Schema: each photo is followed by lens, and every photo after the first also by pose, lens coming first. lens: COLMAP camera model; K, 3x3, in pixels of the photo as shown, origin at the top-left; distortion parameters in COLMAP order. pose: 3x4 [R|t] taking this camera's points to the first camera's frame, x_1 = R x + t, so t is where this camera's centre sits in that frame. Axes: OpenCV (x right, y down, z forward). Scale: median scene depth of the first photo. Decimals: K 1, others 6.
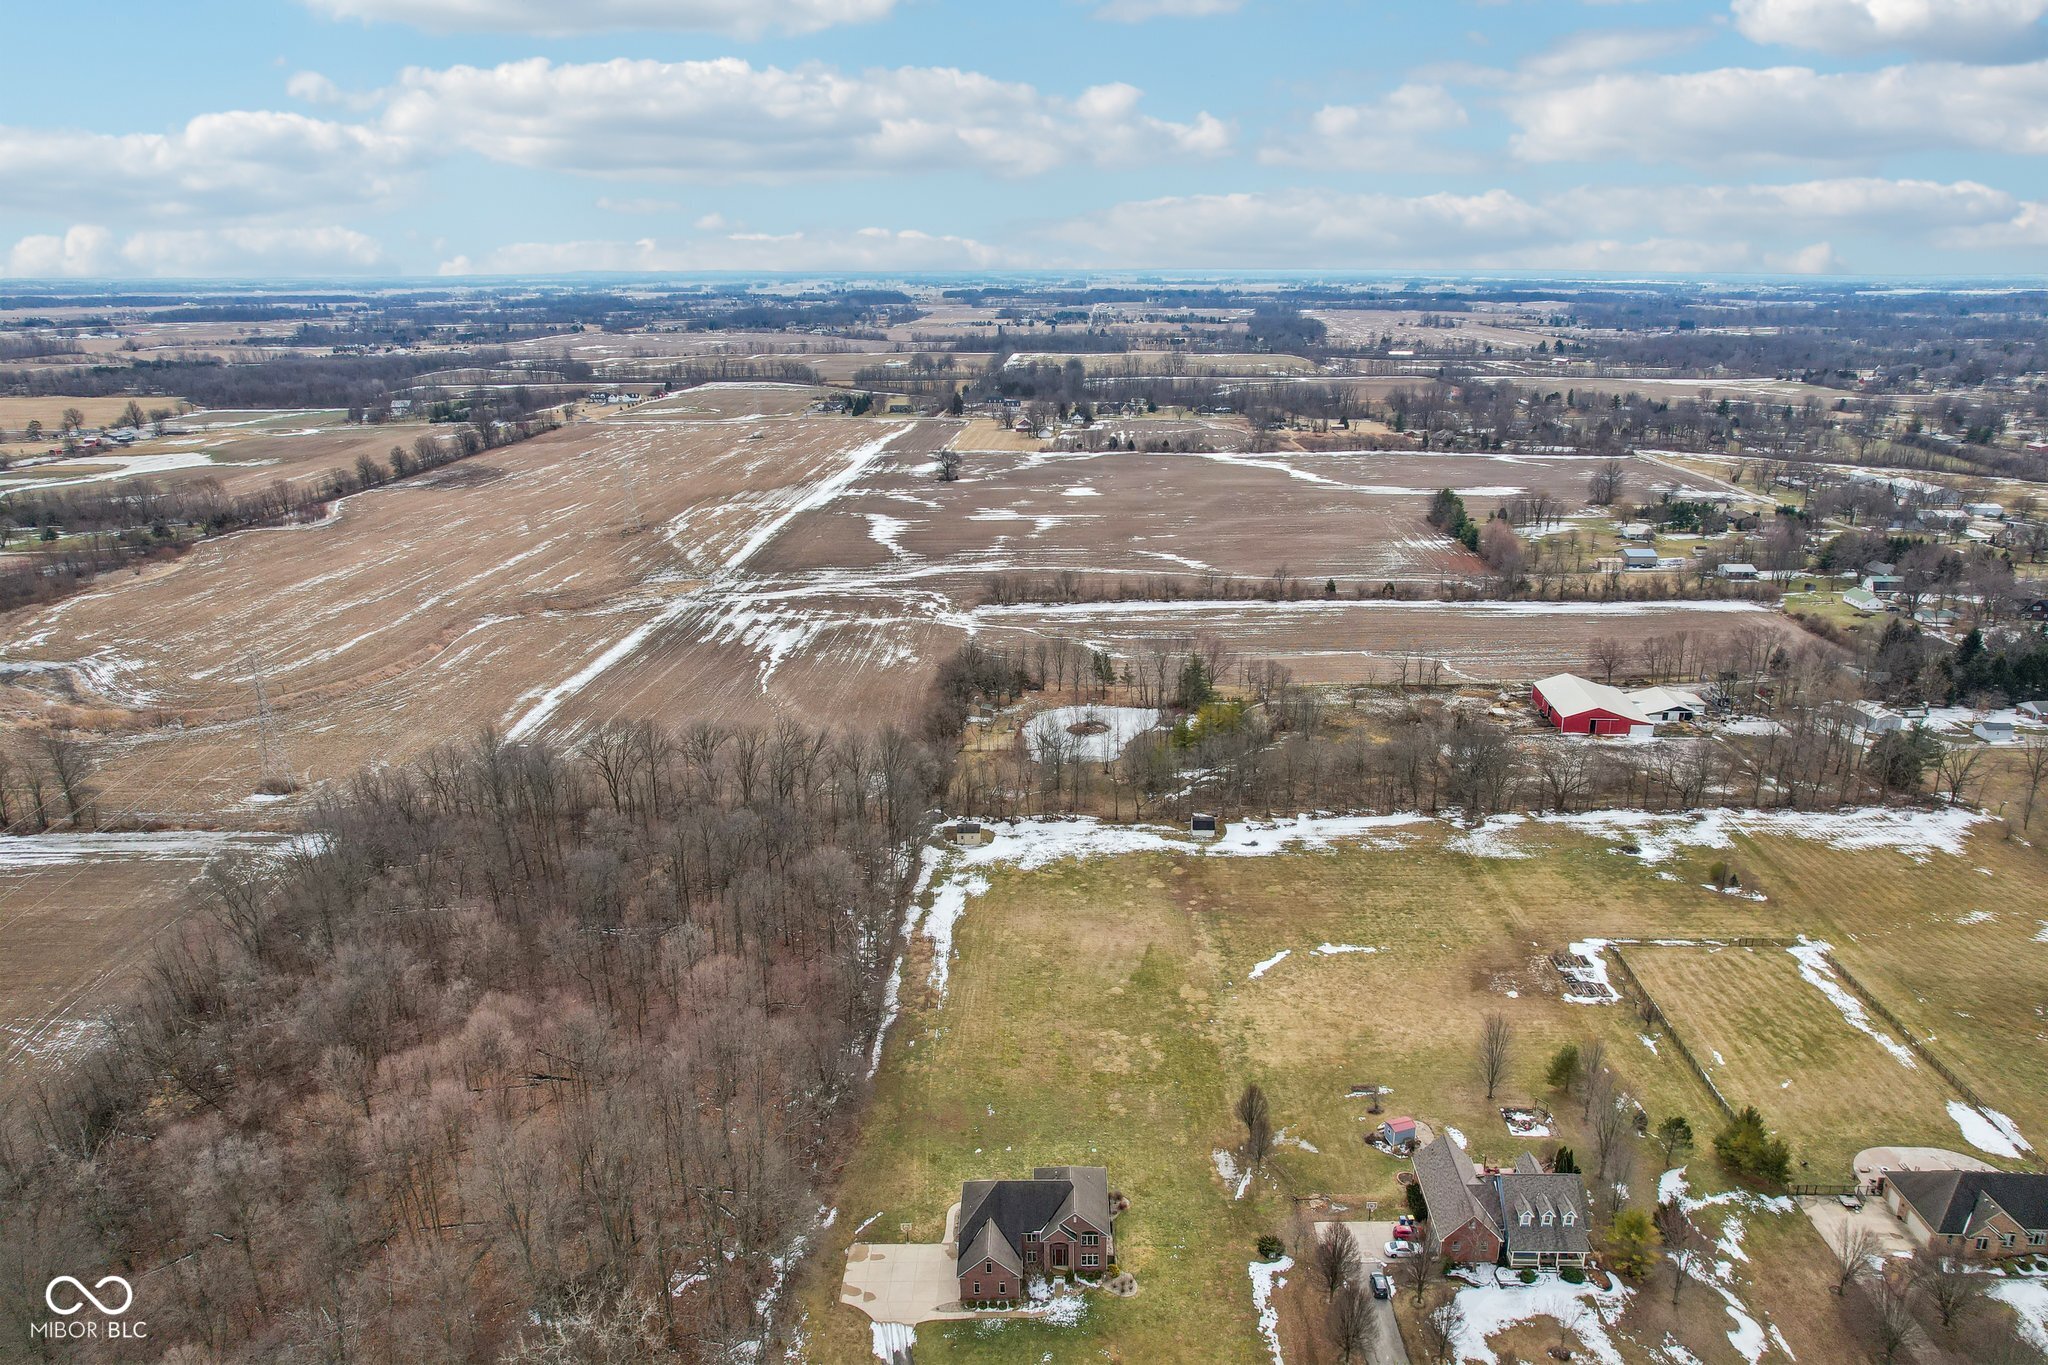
lens RADIAL K [[1325.3, 0, 1052.2], [0, 1325.3, 664.6], [0, 0, 1]] dist [-0.049779, -0.000885]
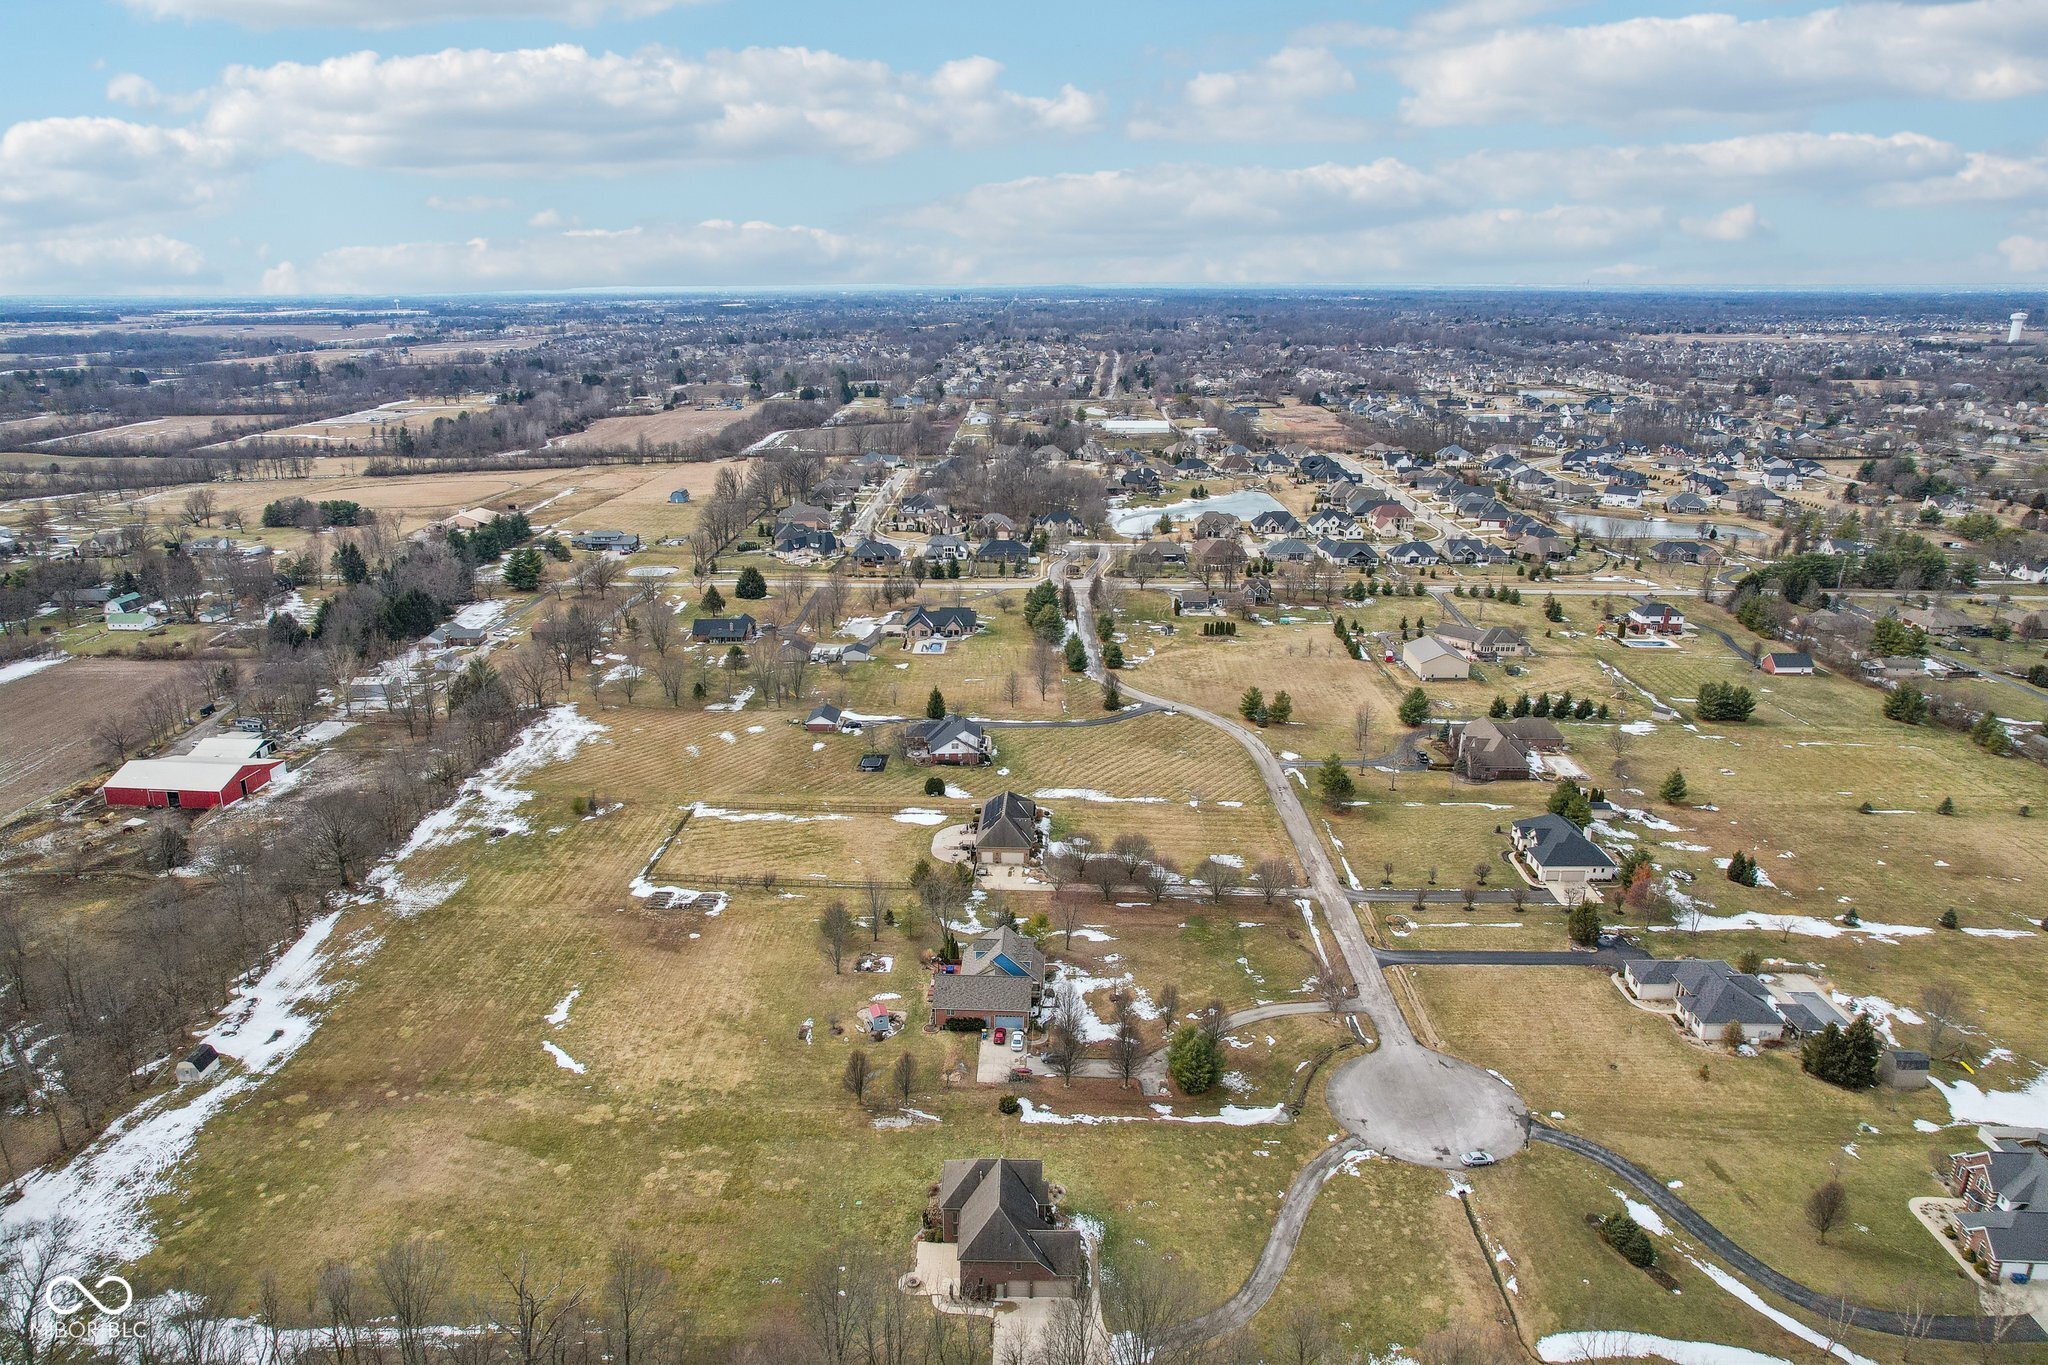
lens RADIAL K [[1312.5, 0, 1012.2], [0, 1312.5, 684.9], [0, 0, 1]] dist [-0.074544, 0.064419]
pose [[0.014073, -0.298030, 0.954453, -0.588822], [0.296898, 0.912743, 0.280628, -0.157577], [-0.954805, 0.279426, 0.101330, 0.550044]]
